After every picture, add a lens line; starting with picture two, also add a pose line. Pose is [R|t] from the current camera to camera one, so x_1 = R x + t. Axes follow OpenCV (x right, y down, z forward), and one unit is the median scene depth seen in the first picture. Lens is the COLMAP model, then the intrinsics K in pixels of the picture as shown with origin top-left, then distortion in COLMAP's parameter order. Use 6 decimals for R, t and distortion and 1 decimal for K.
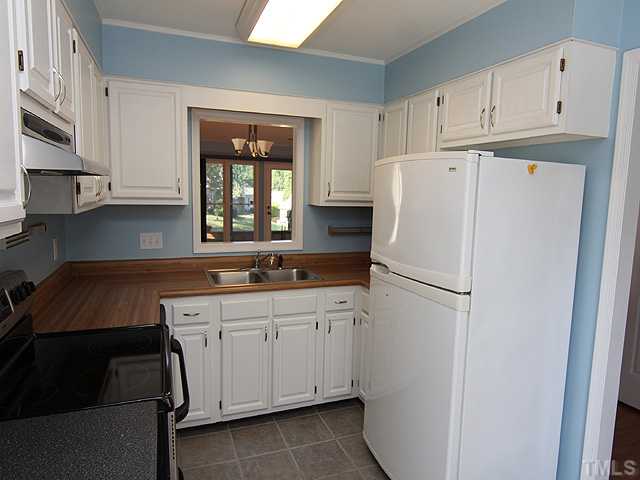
lens RADIAL K [[417.5, 0, 320.3], [0, 417.5, 237.5], [0, 0, 1]] dist [-0.000164, 0.000003]
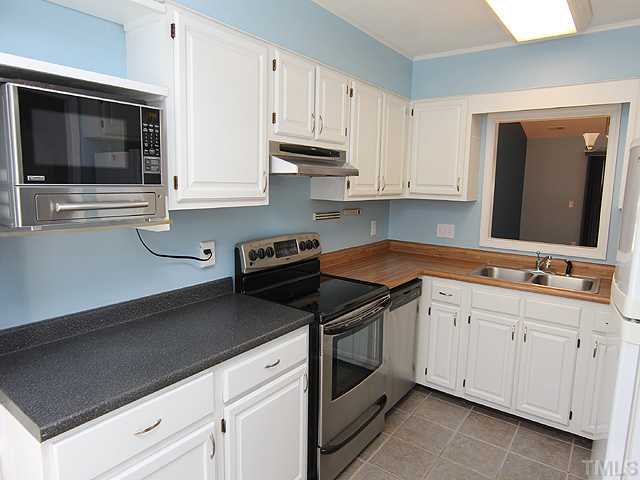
lens RADIAL K [[406.7, 0, 320.0], [0, 406.7, 240.0], [0, 0, 1]] dist [0.001718, 0.000249]
pose [[0.540020, 0.108601, -0.834616, 0.410566], [-0.108169, 0.992372, 0.059140, 0.004533], [0.834672, 0.058343, 0.547648, 0.072808]]
